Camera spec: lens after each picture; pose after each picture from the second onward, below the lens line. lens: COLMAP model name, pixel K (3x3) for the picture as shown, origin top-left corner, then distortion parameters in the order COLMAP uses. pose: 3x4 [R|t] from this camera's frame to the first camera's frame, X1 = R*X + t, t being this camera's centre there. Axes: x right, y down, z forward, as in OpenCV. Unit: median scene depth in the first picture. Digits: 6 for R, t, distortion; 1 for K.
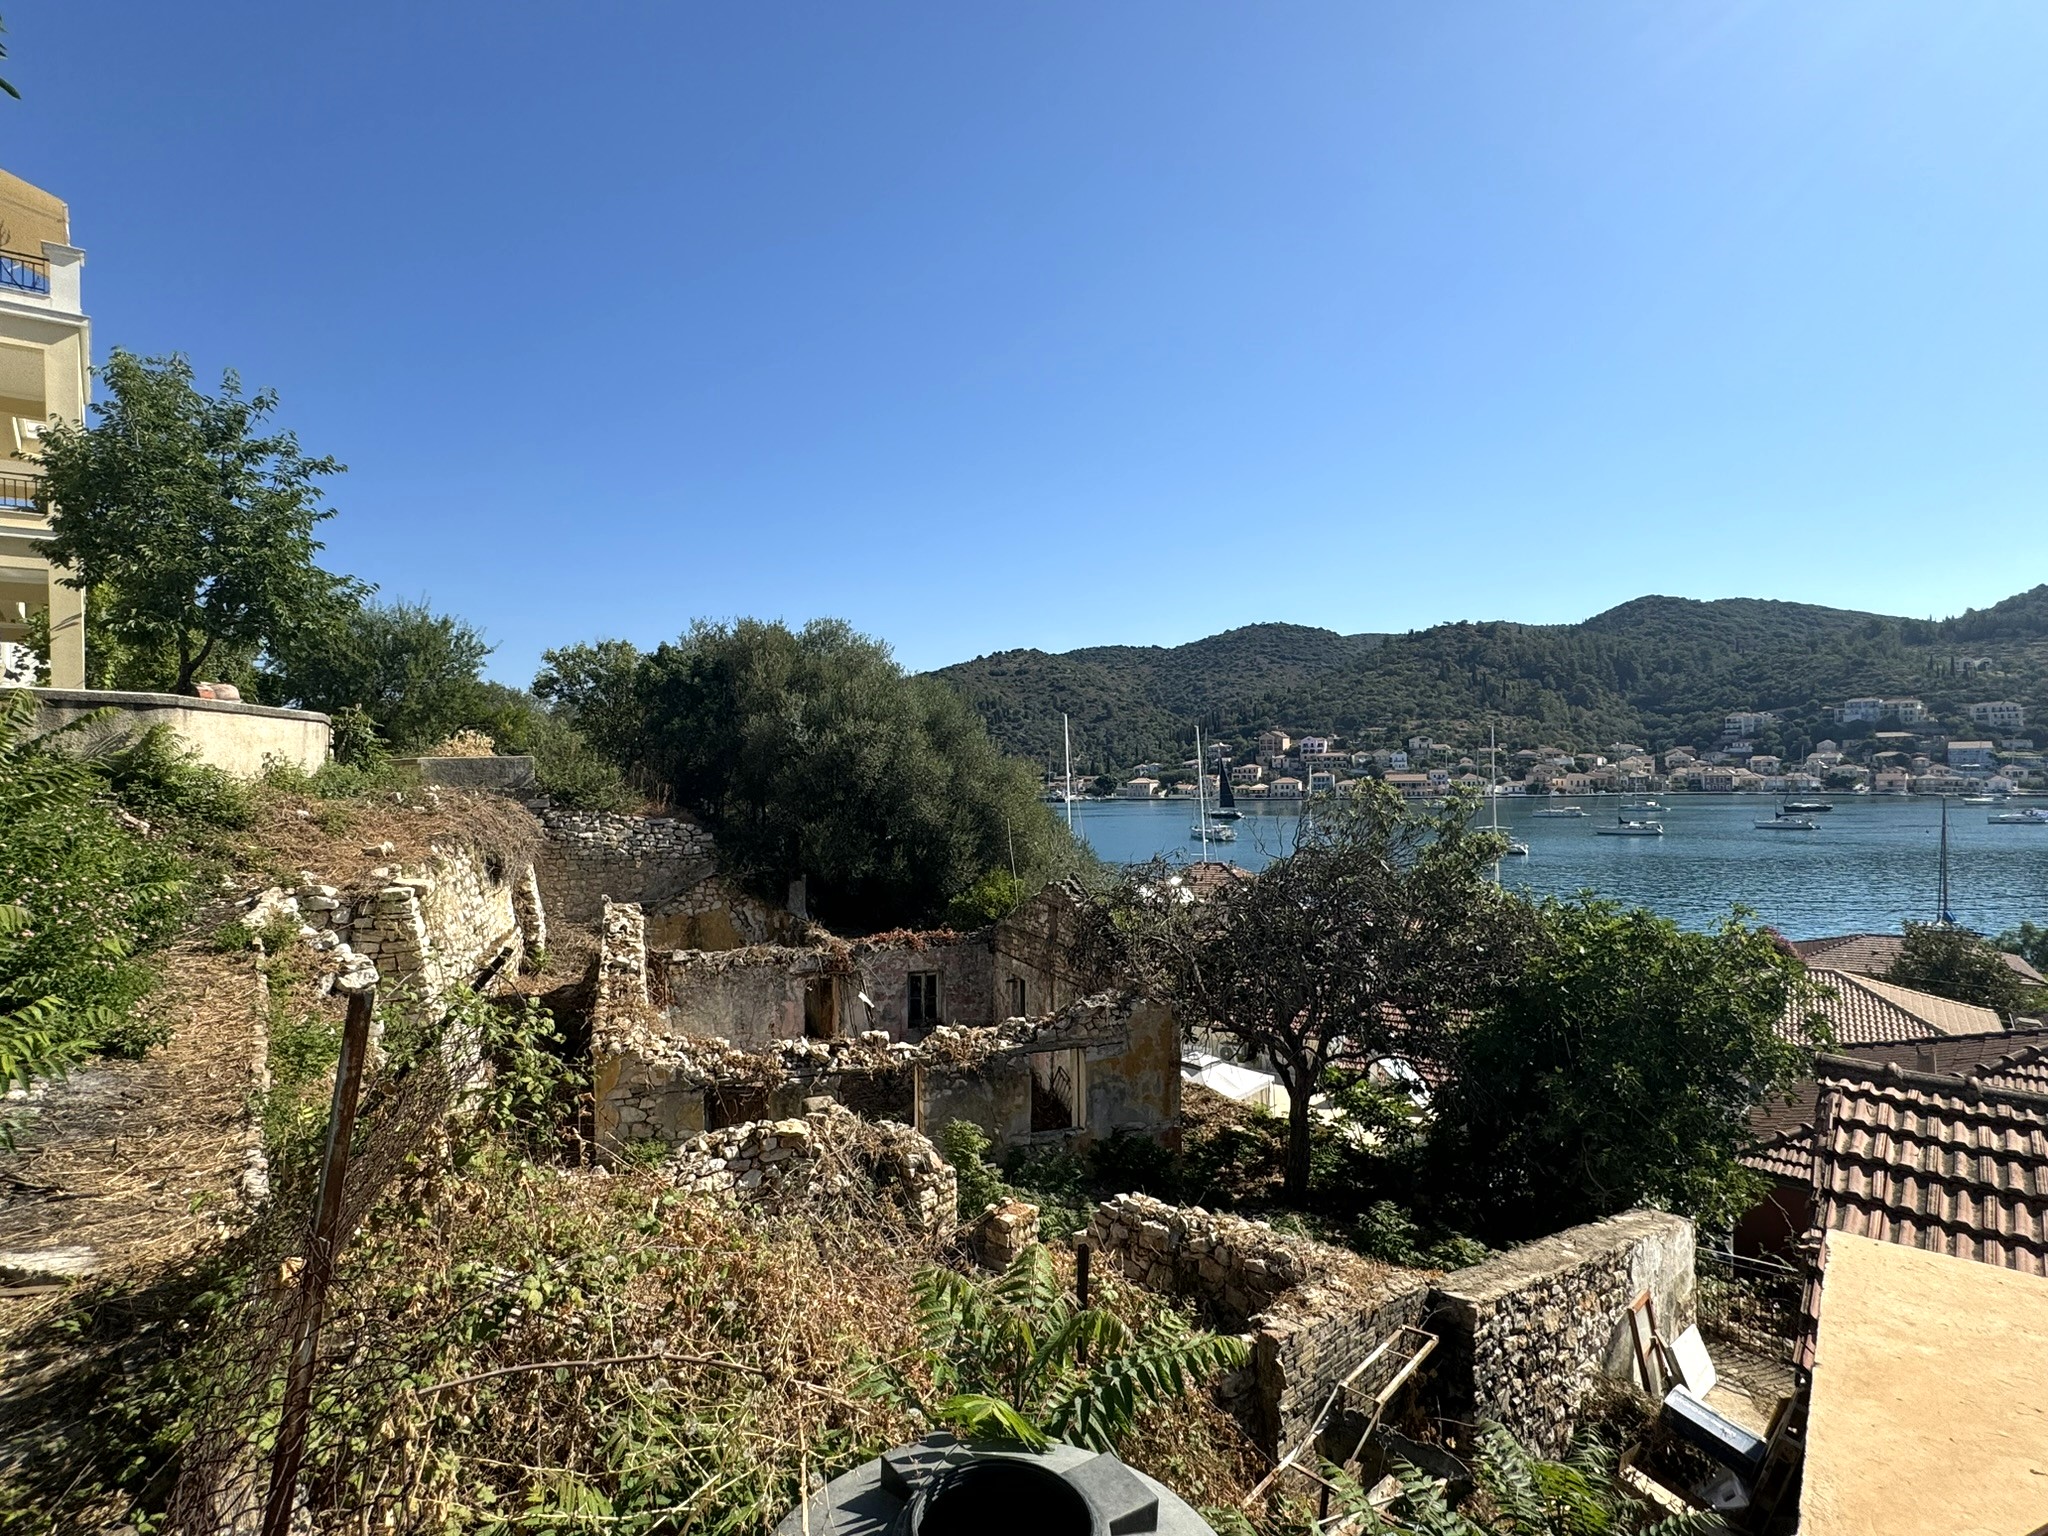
lens RADIAL K [[1076.0, 0, 1025.6], [0, 1076.0, 765.4], [0, 0, 1]] dist [-0.001737, 0.003030]
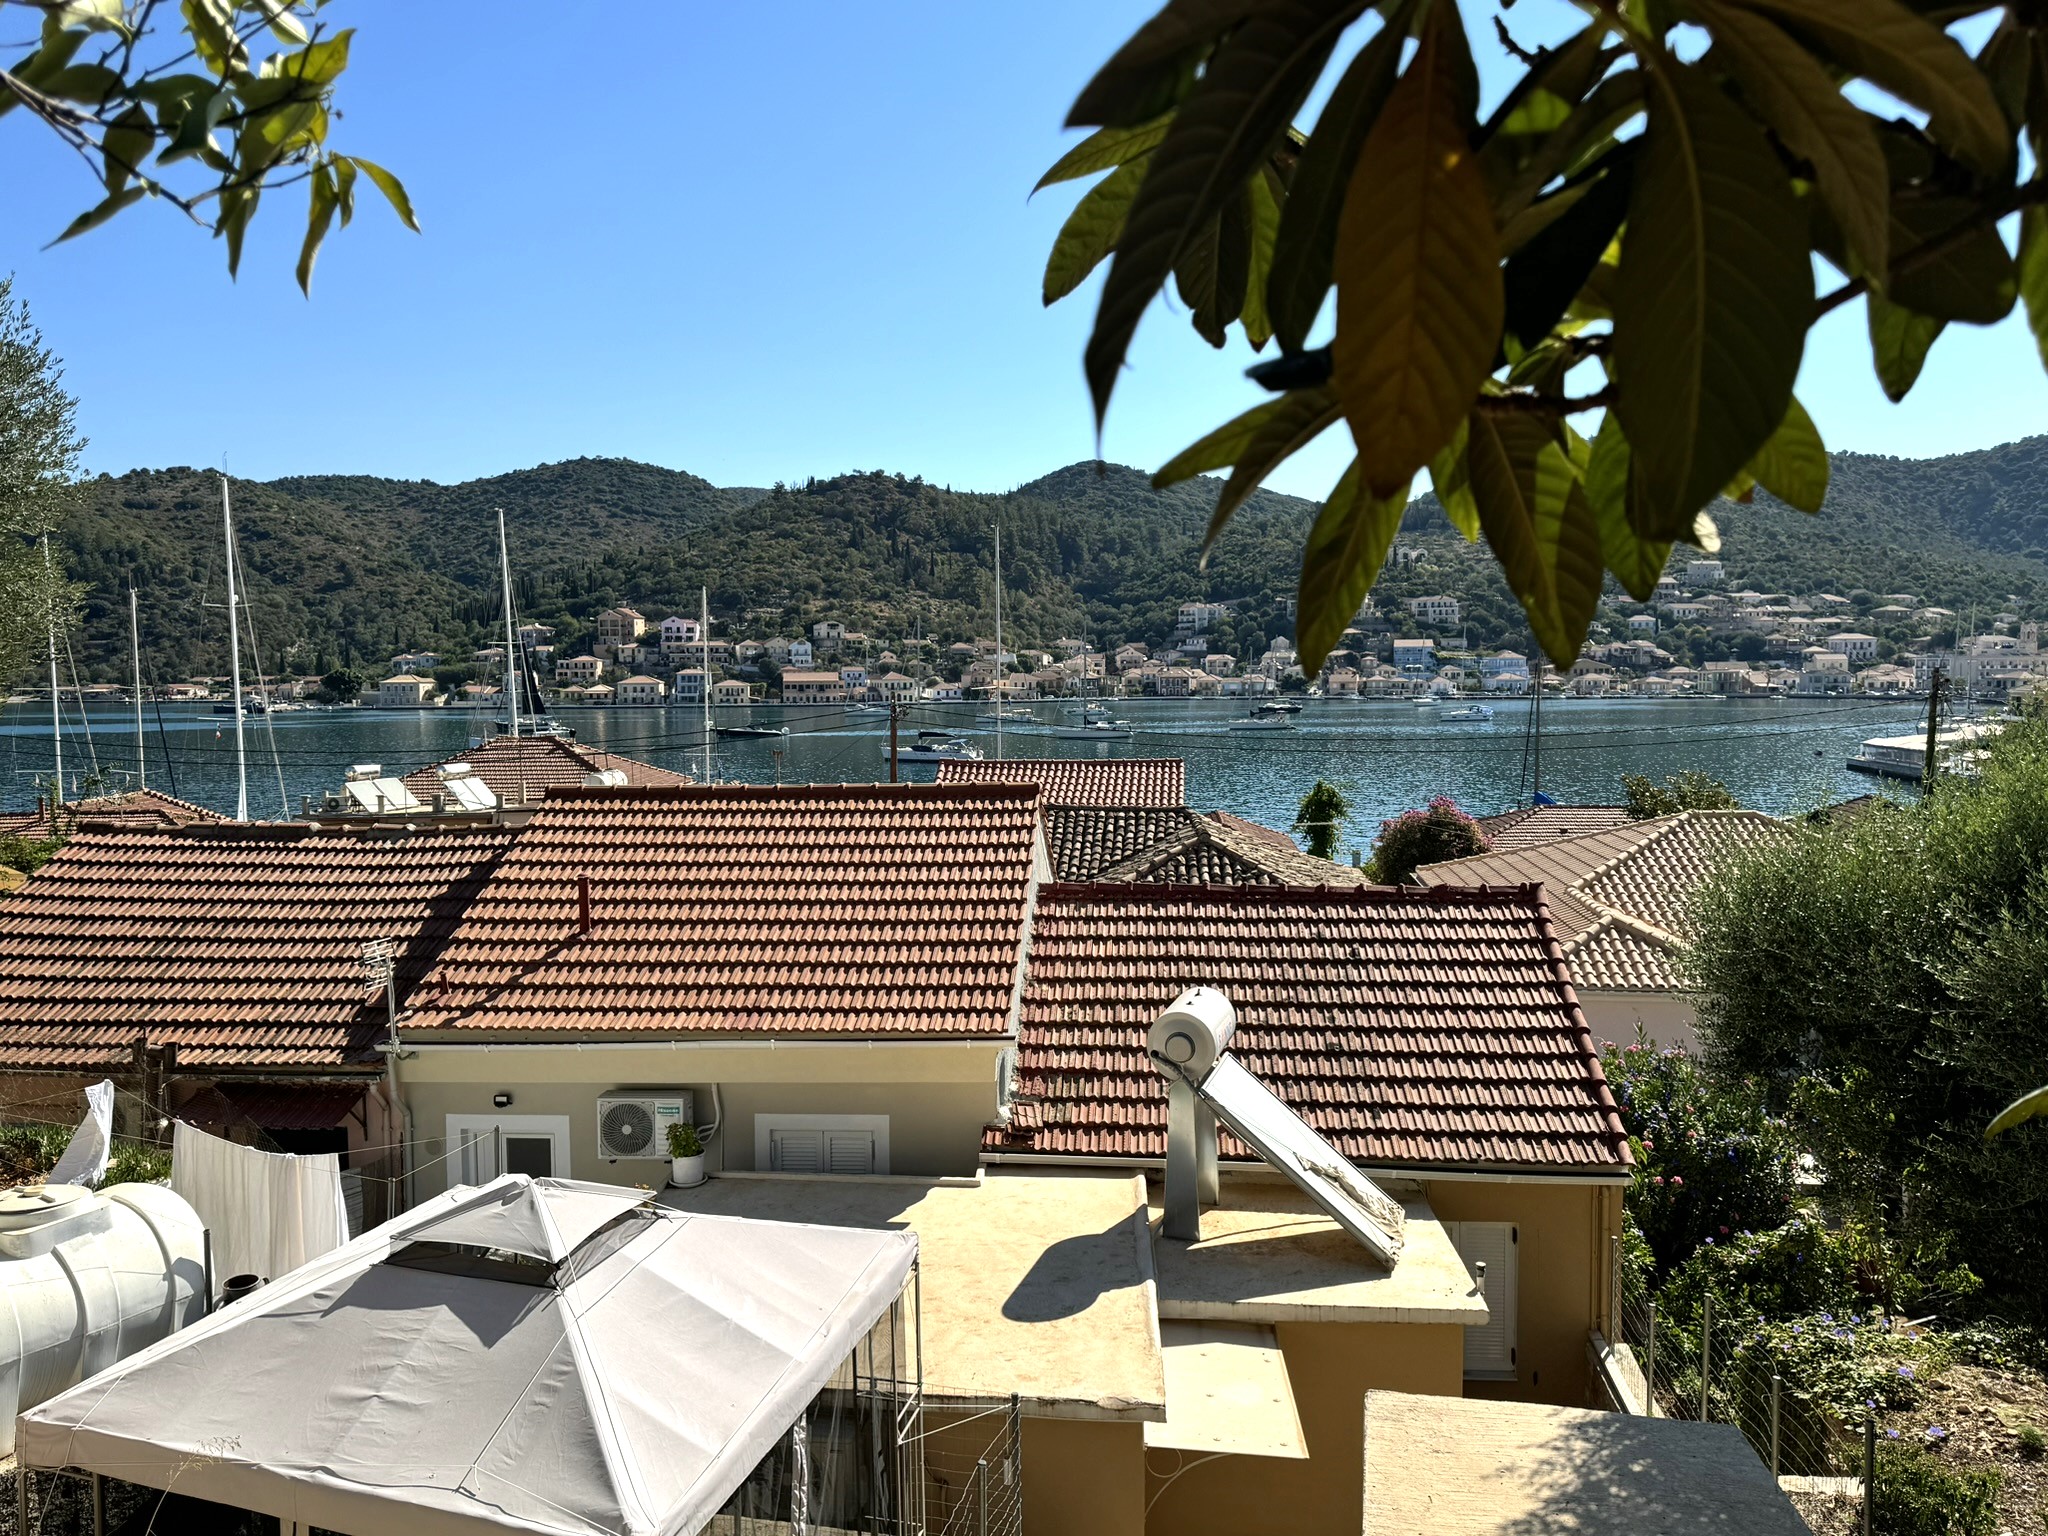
lens RADIAL K [[1512.8, 0, 1048.4], [0, 1512.8, 744.8], [0, 0, 1]] dist [0.085914, -0.112973]
pose [[0.876143, -0.015342, 0.481807, 0.144365], [-0.007385, 0.998949, 0.045237, 0.232676], [-0.481995, -0.043192, 0.875109, 0.941042]]
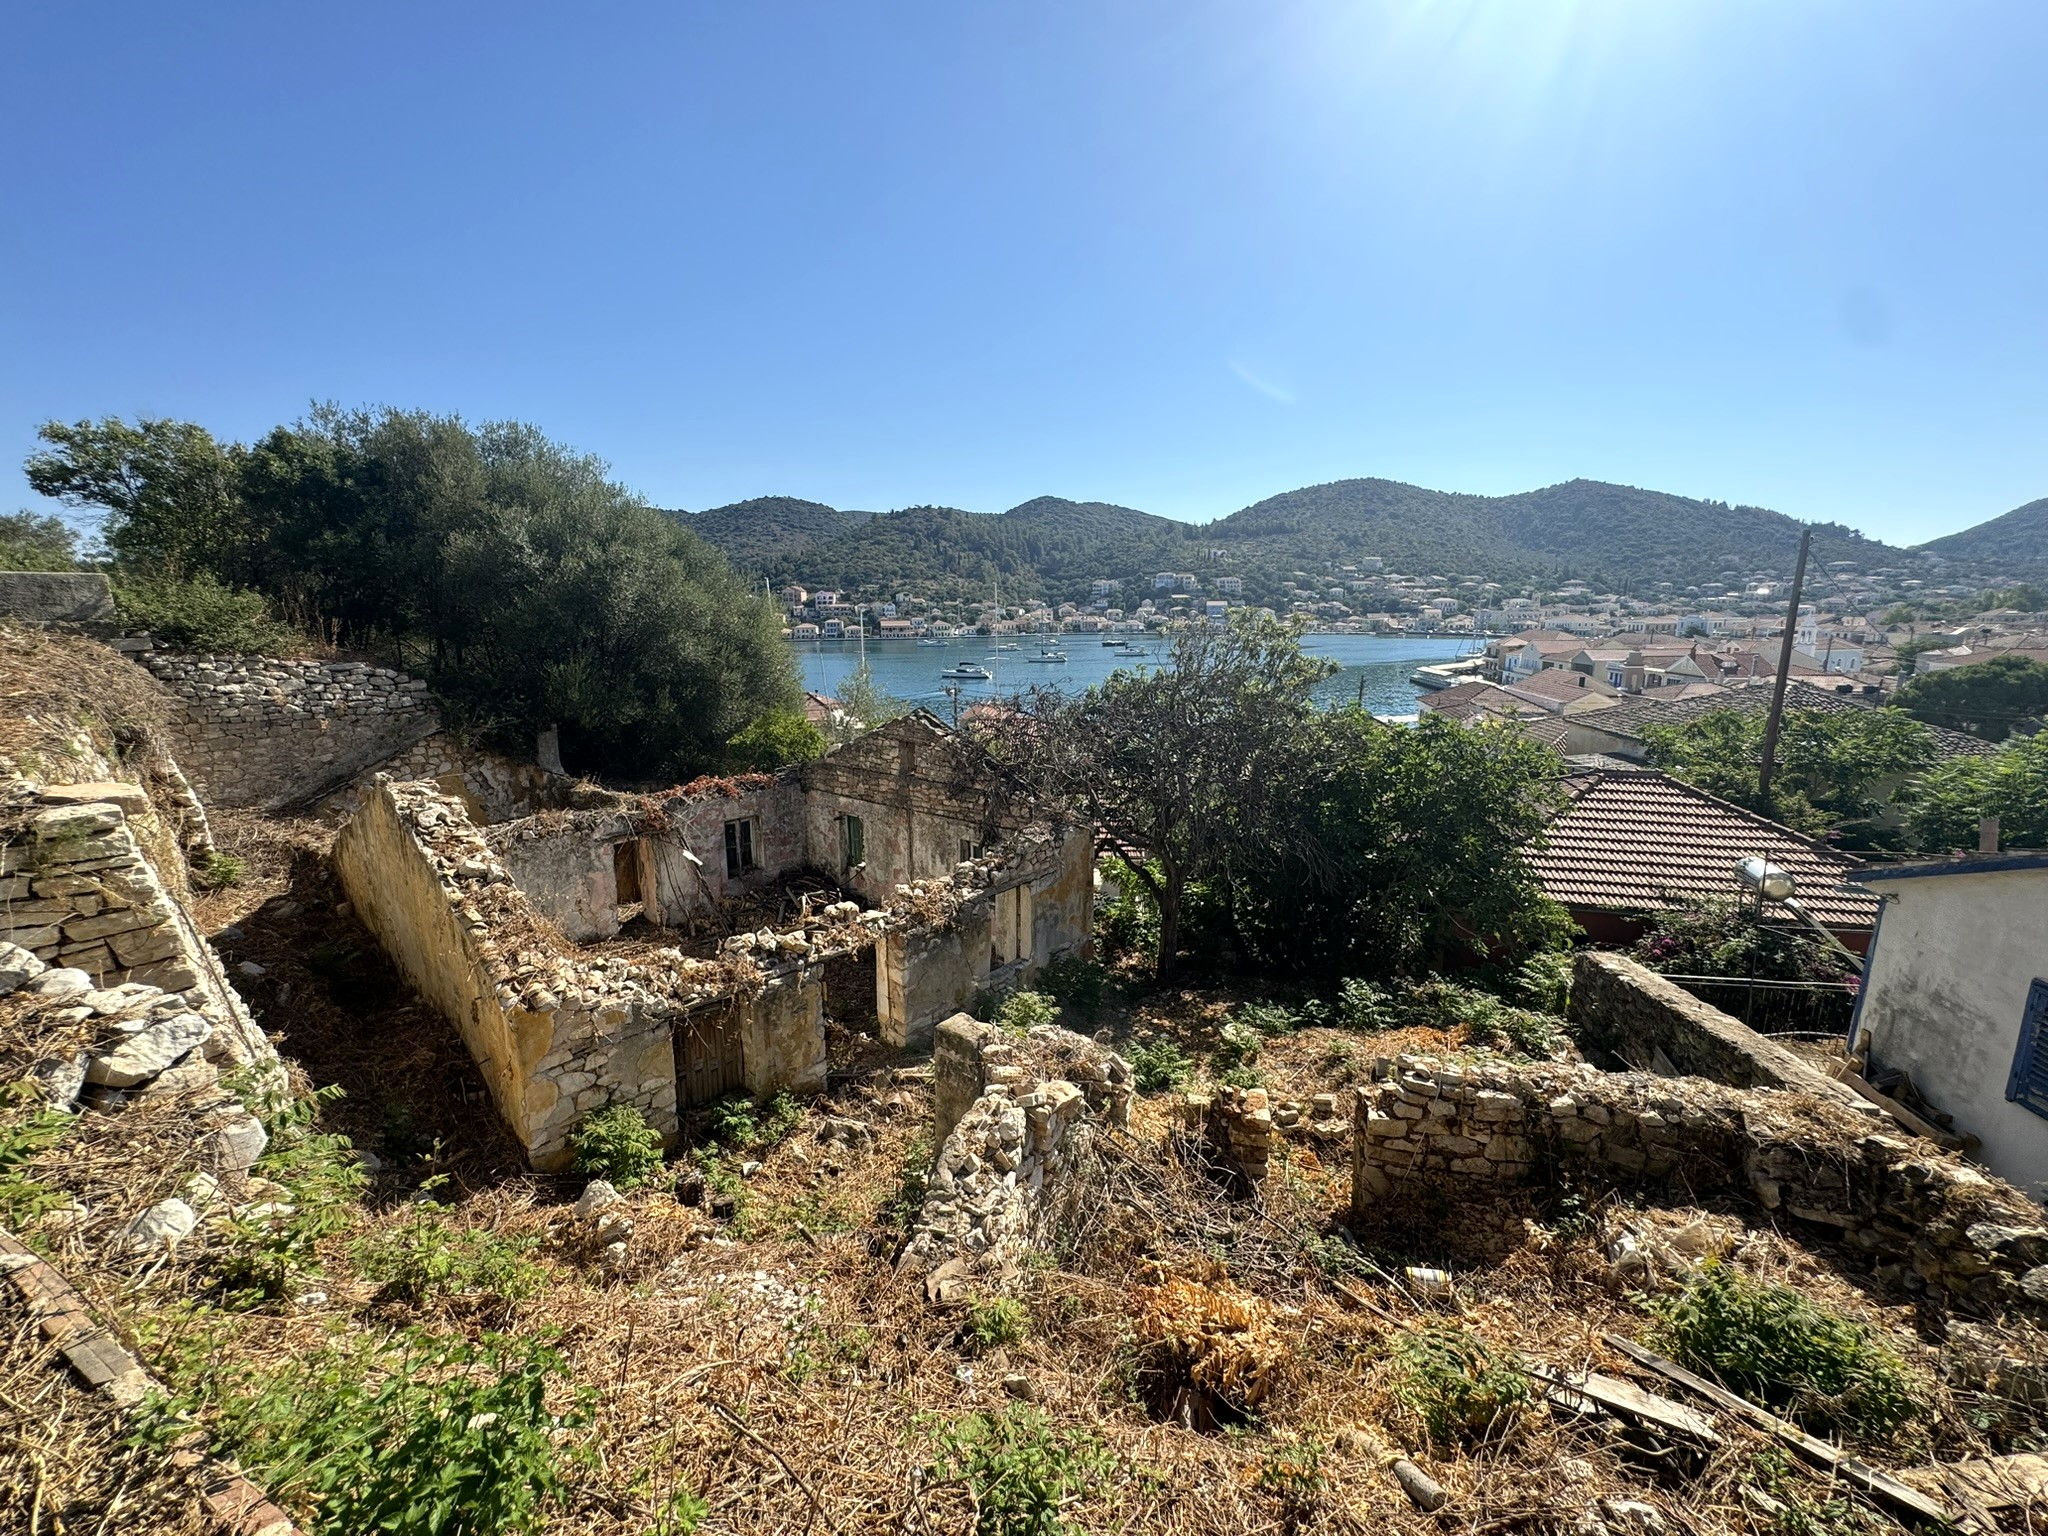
lens RADIAL K [[819.9, 0, 1029.3], [0, 819.9, 766.5], [0, 0, 1]] dist [-0.001267, 0.000122]
pose [[0.872433, -0.084825, 0.481317, -0.209657], [-0.004544, 0.983373, 0.181542, 0.014393], [-0.488713, -0.160571, 0.857541, 0.259204]]
